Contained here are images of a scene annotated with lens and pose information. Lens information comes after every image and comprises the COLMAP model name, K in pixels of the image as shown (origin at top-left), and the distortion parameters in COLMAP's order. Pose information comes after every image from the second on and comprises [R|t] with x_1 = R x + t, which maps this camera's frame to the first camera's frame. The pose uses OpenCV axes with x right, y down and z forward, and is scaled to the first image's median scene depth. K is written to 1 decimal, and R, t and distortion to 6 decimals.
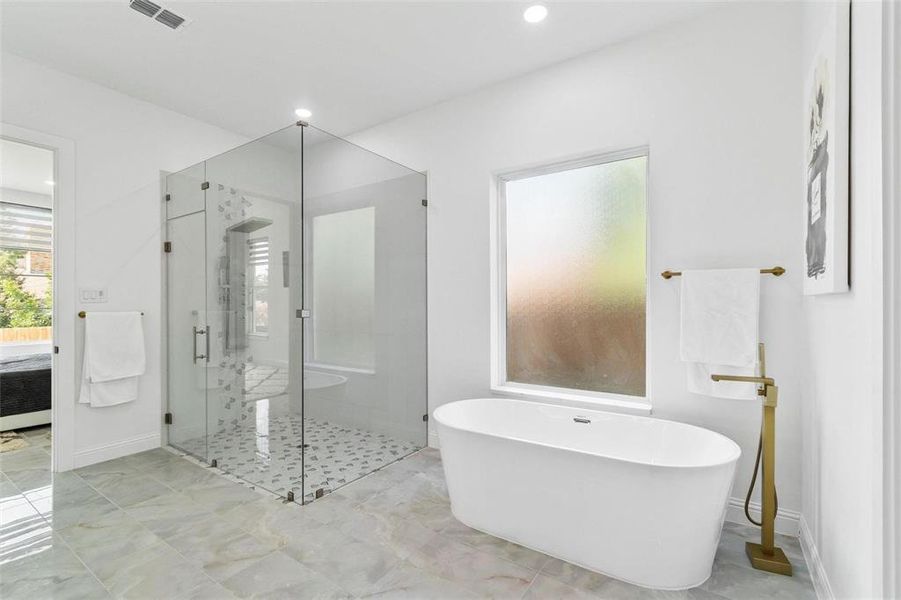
lens RADIAL K [[401.5, 0, 454.9], [0, 401.5, 300.2], [0, 0, 1]] dist [0.003252, -0.000856]
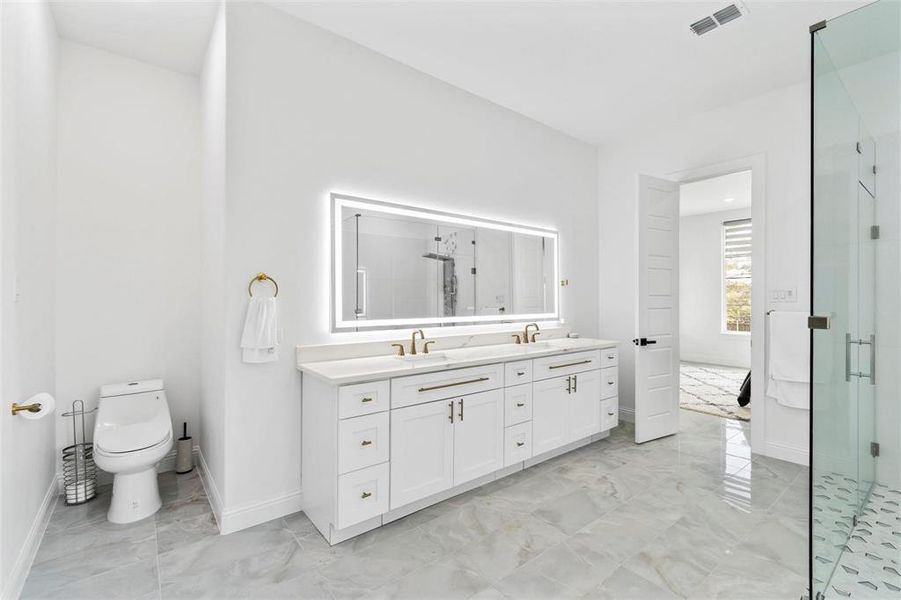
lens RADIAL K [[401.5, 0, 454.8], [0, 401.5, 302.7], [0, 0, 1]] dist [0.003252, -0.000856]
pose [[-0.293142, 0.008425, -0.956032, 0.427712], [-0.001627, 0.999955, 0.009311, 0.000471], [0.956068, 0.004285, -0.293115, 0.689567]]
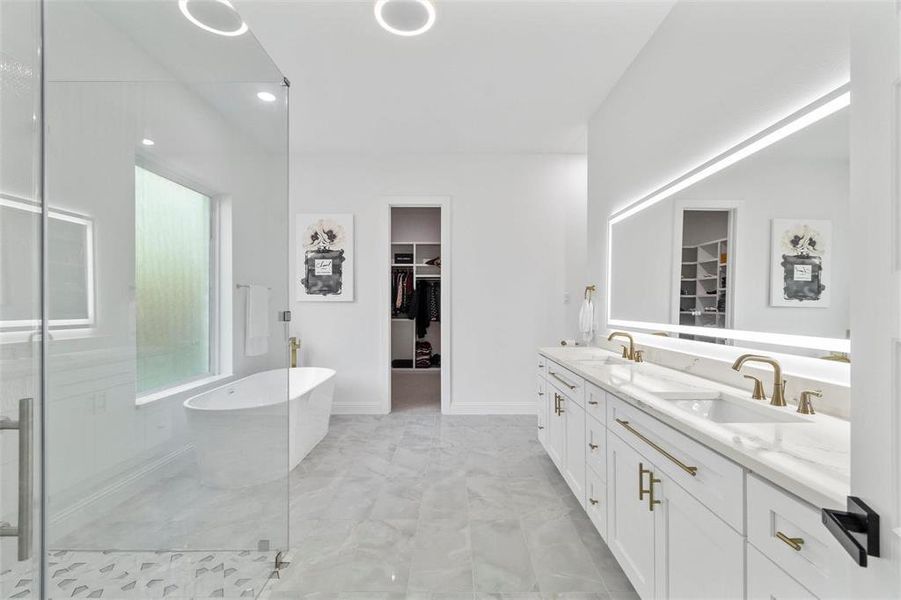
lens RADIAL K [[401.5, 0, 450.2], [0, 401.5, 303.6], [0, 0, 1]] dist [0.003252, -0.000856]
pose [[-0.550918, 0.003956, 0.834550, -1.335670], [-0.003378, 0.999970, -0.006970, 0.016096], [-0.834552, -0.006658, -0.550888, 1.264846]]
